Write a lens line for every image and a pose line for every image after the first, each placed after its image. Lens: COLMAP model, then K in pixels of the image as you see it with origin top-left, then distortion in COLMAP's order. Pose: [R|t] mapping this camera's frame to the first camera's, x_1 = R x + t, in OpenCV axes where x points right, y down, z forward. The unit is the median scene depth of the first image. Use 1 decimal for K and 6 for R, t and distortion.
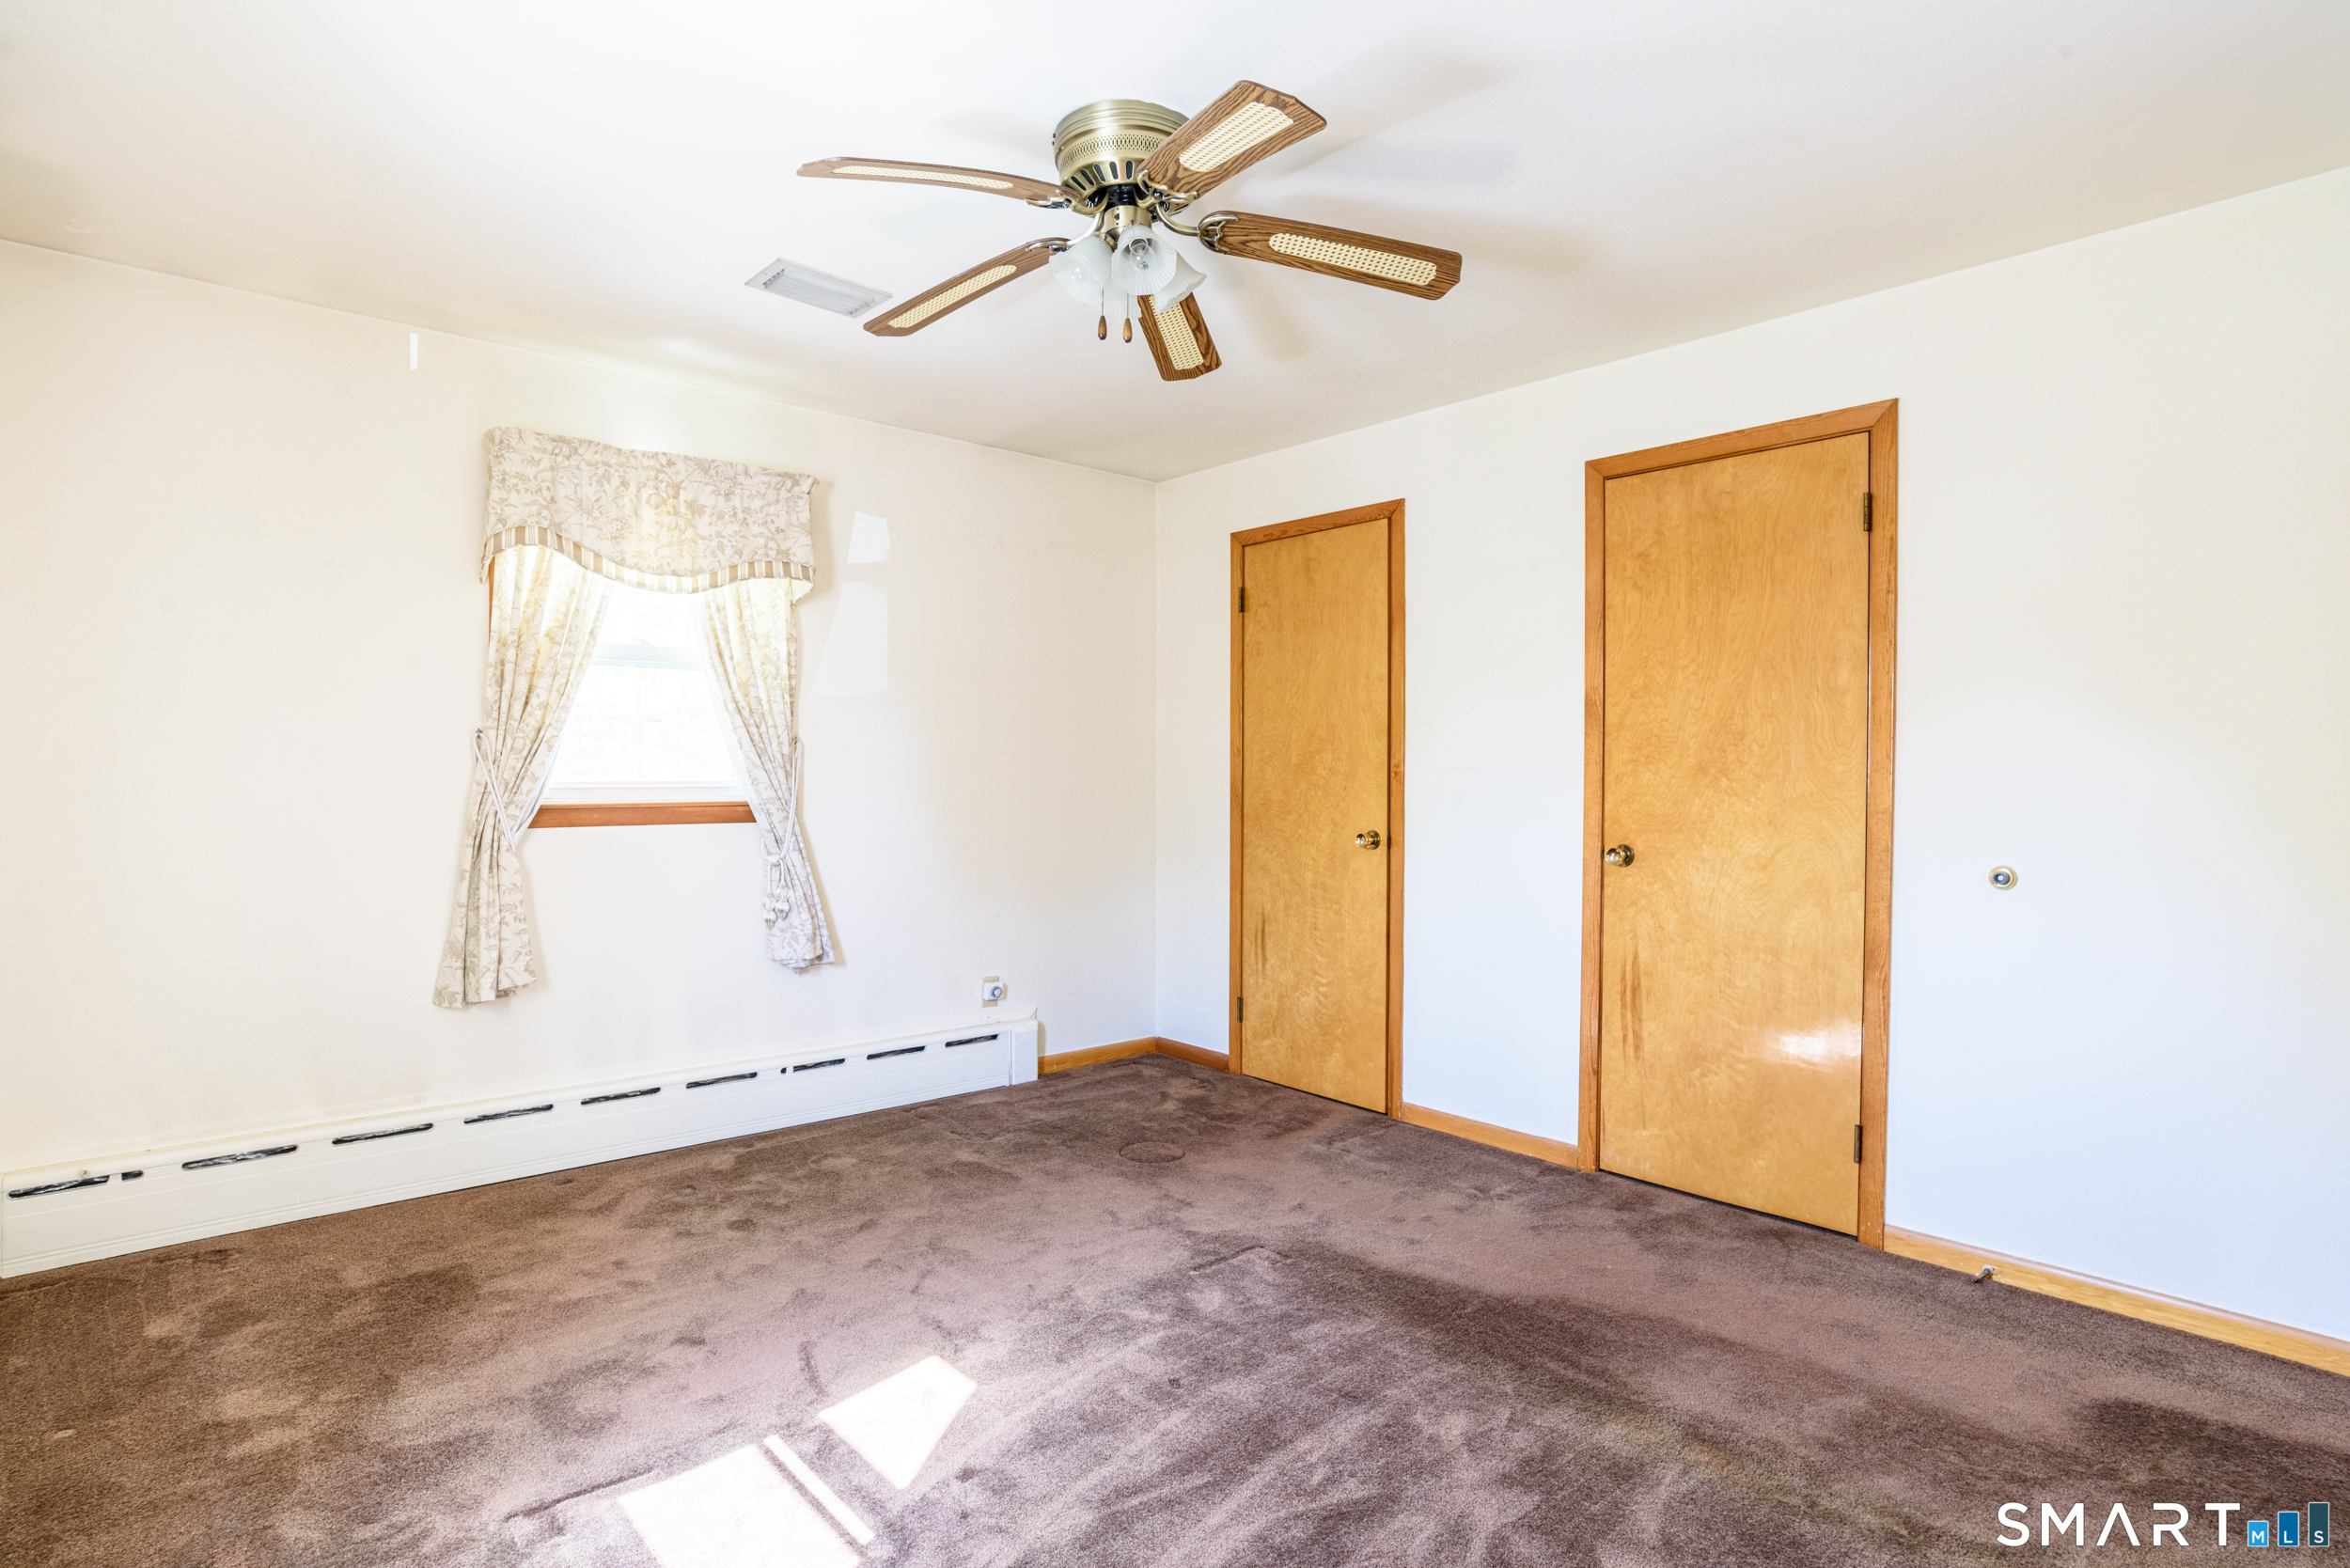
lens RADIAL K [[1195.5, 0, 1179.7], [0, 1195.5, 790.9], [0, 0, 1]] dist [-0.056631, 0.024487]
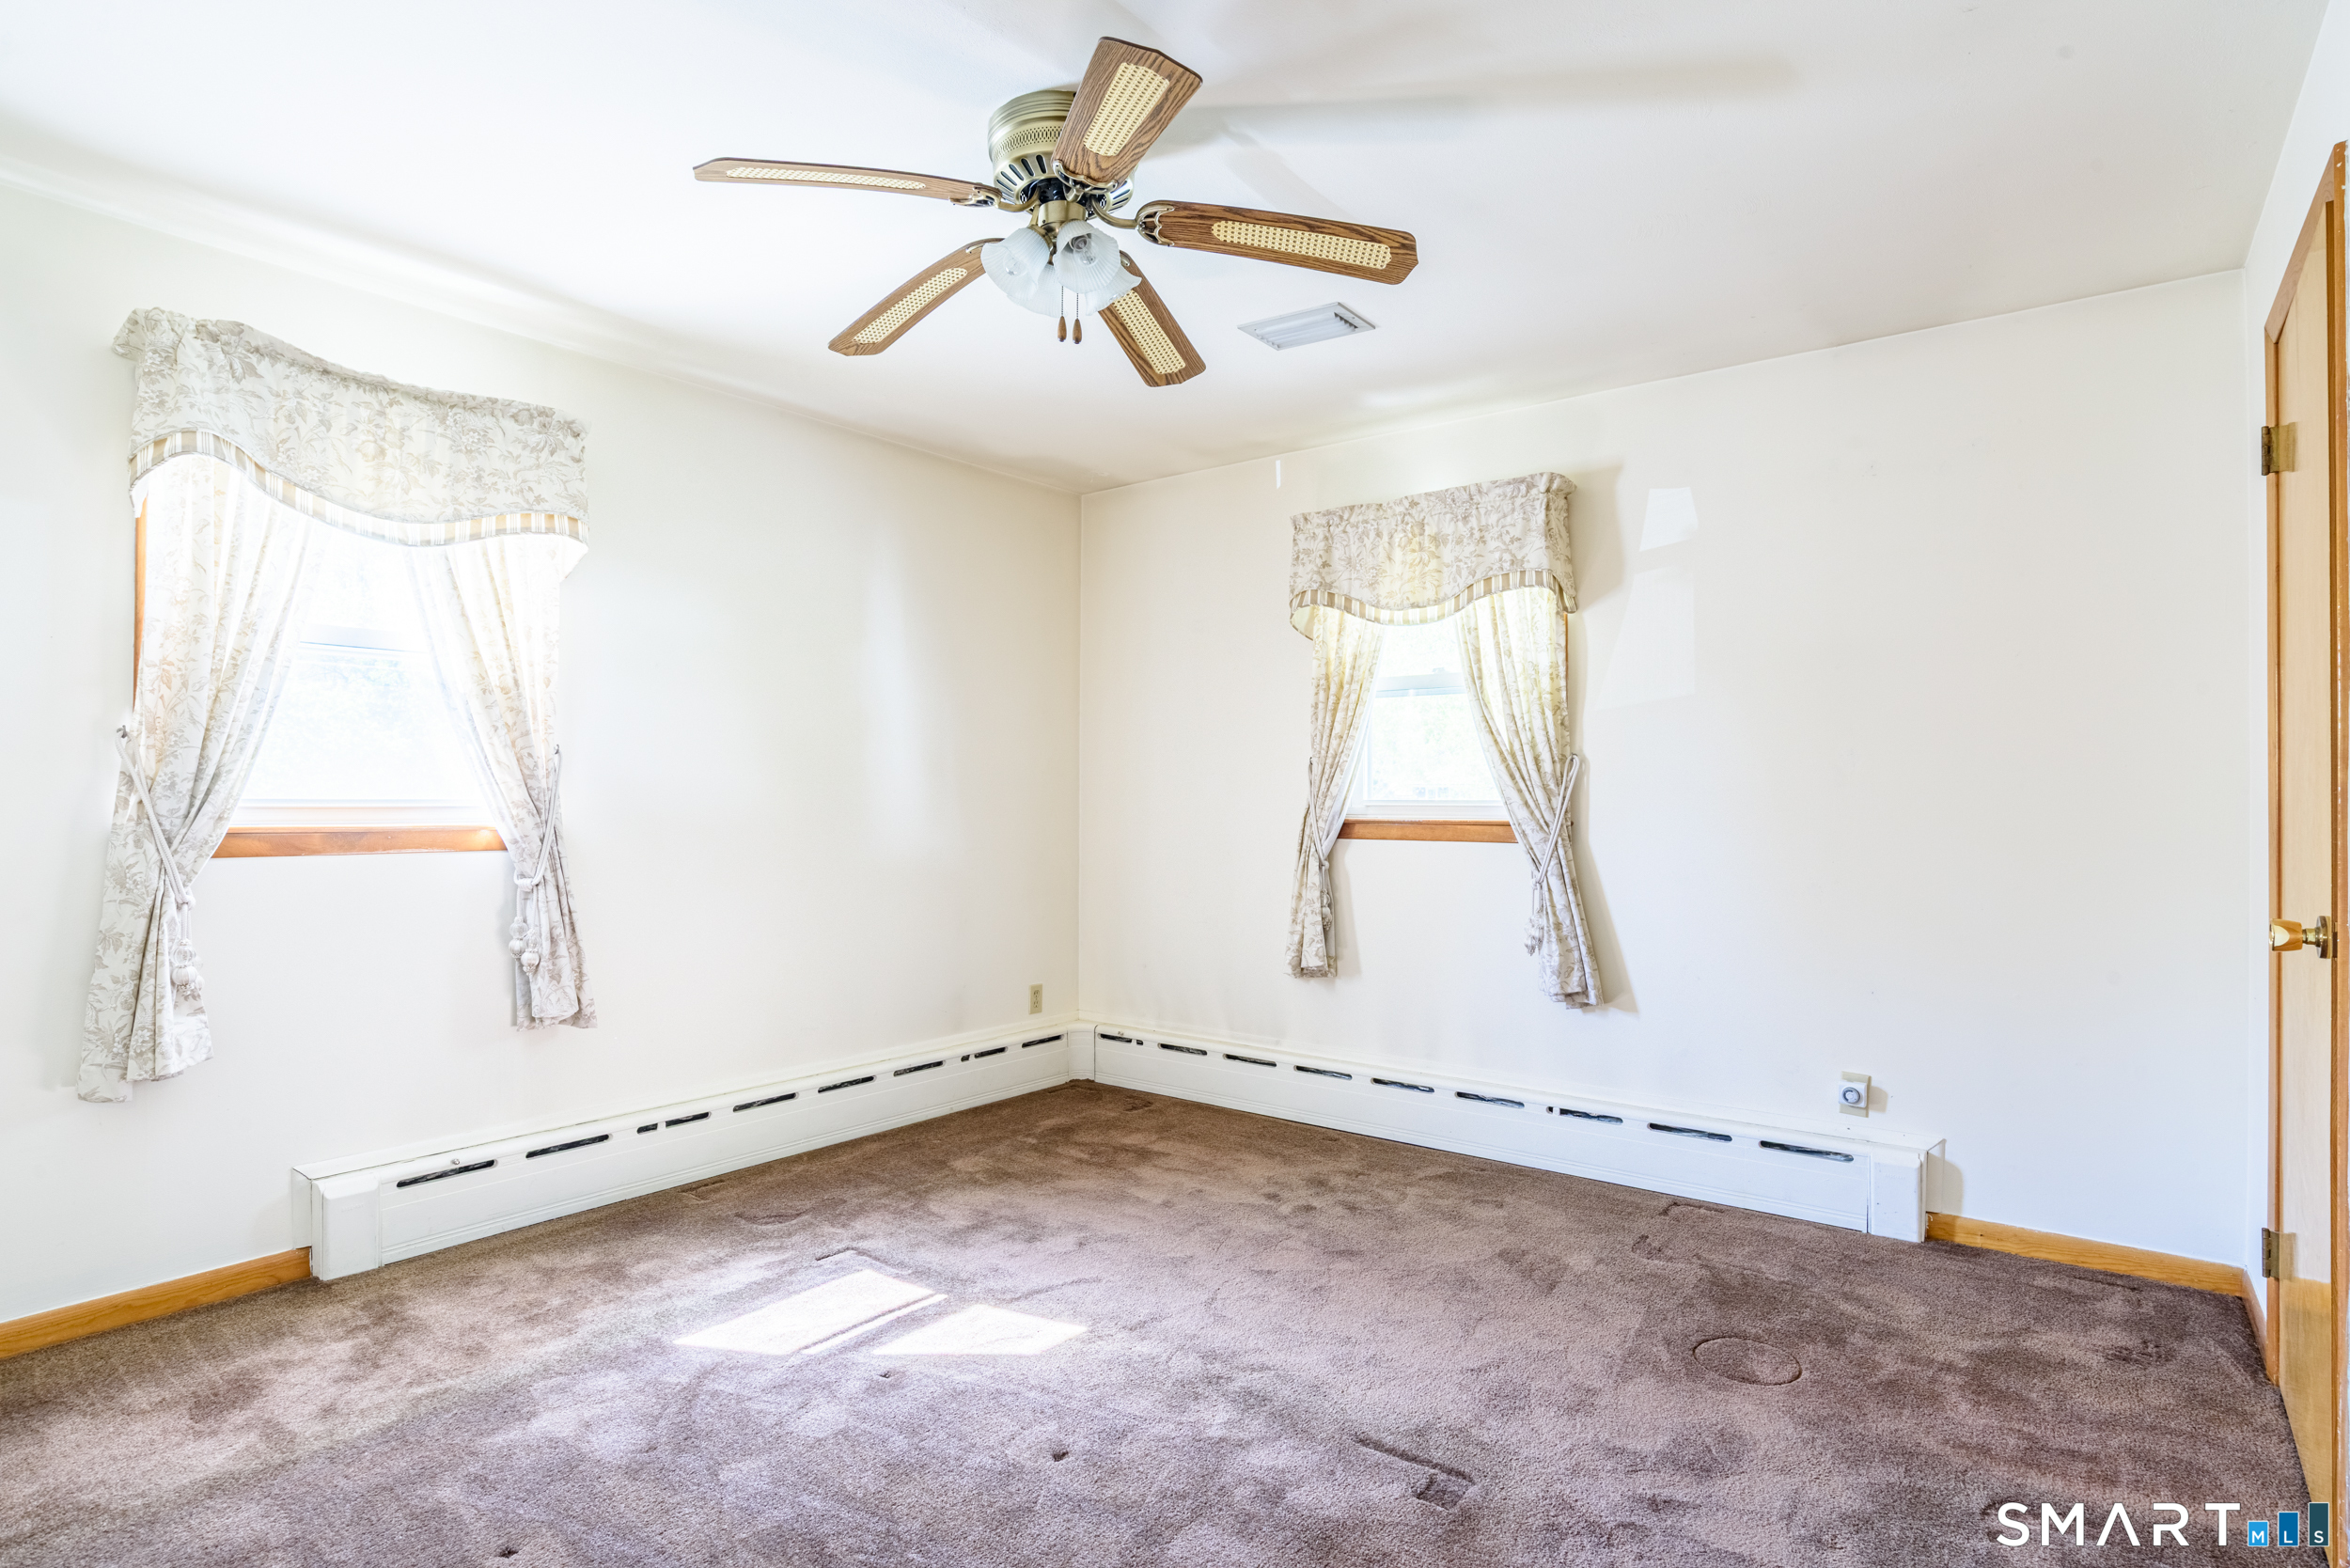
lens RADIAL K [[1195.5, 0, 1179.7], [0, 1195.5, 790.9], [0, 0, 1]] dist [-0.056631, 0.024487]
pose [[0.187811, -0.006369, -0.982185, 0.588178], [-0.016558, 0.999816, -0.009649, -0.002302], [0.982066, 0.018075, 0.187671, 0.587300]]
